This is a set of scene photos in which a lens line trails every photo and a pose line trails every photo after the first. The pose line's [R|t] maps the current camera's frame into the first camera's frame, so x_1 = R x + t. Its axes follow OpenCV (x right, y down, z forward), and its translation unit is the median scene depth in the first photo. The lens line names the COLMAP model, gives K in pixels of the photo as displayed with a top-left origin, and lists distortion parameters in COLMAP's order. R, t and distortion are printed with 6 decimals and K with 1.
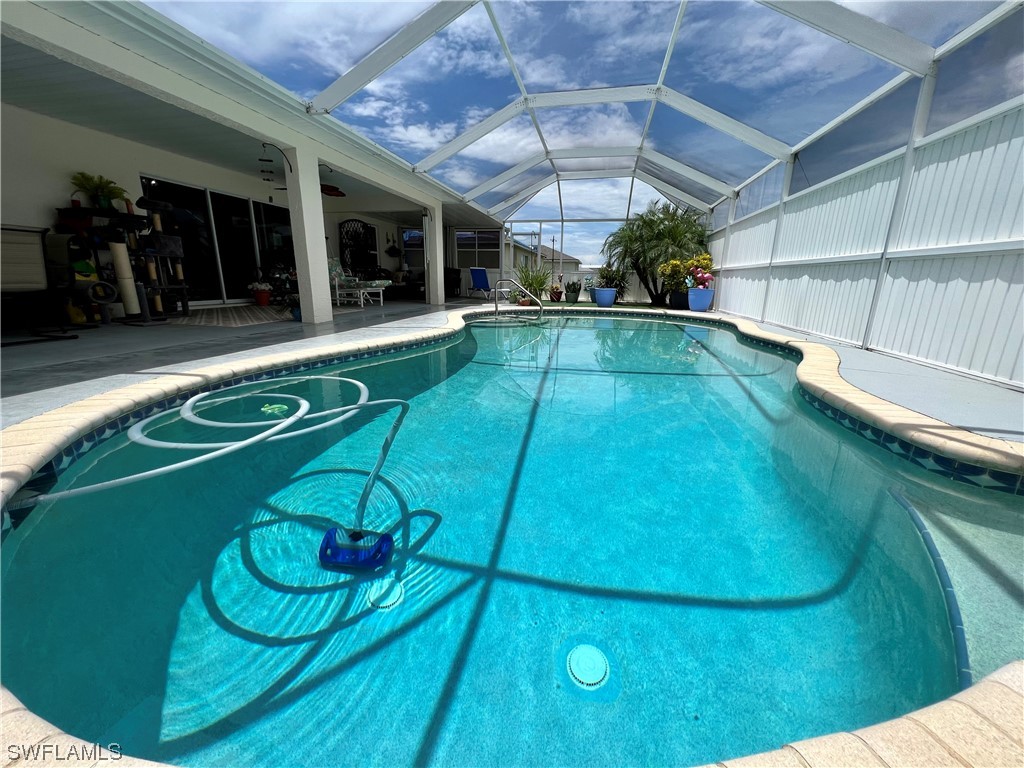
lens RADIAL K [[410.3, 0, 528.4], [0, 410.3, 398.6], [0, 0, 1]] dist [-0.000369, 0.000810]
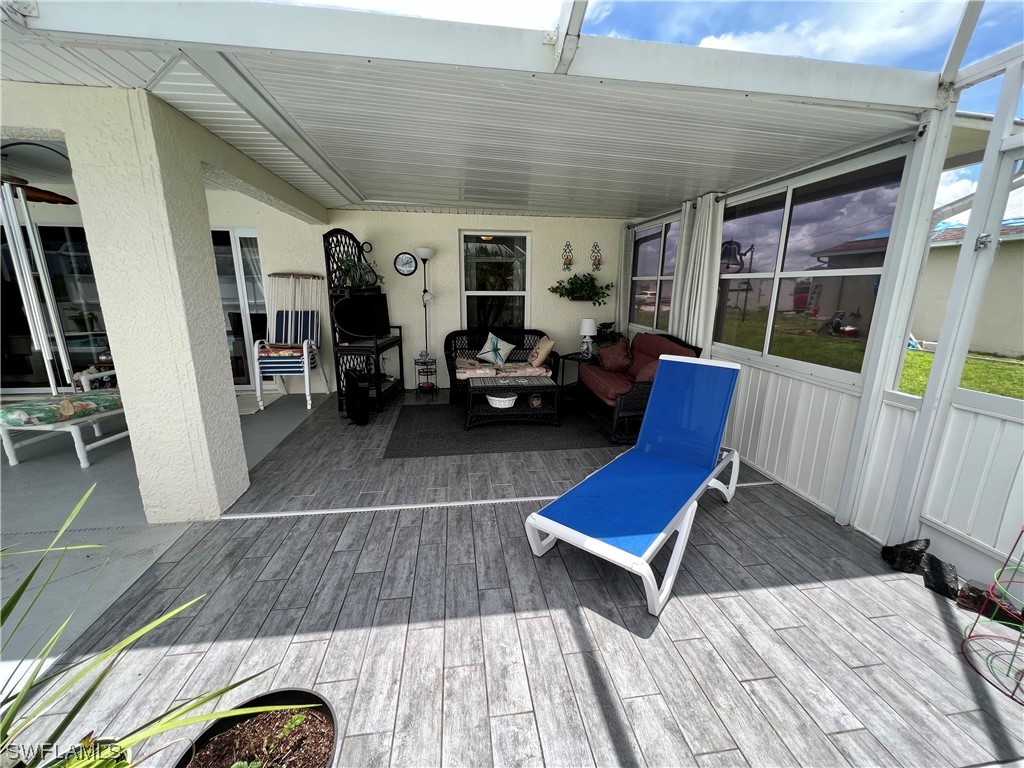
lens RADIAL K [[410.3, 0, 512.0], [0, 410.3, 385.4], [0, 0, 1]] dist [-0.000369, 0.000810]
pose [[0.307520, 0.213872, -0.927195, 0.047595], [-0.269776, 0.954027, 0.130586, -0.306439], [0.912498, 0.209978, 0.351081, 0.829314]]
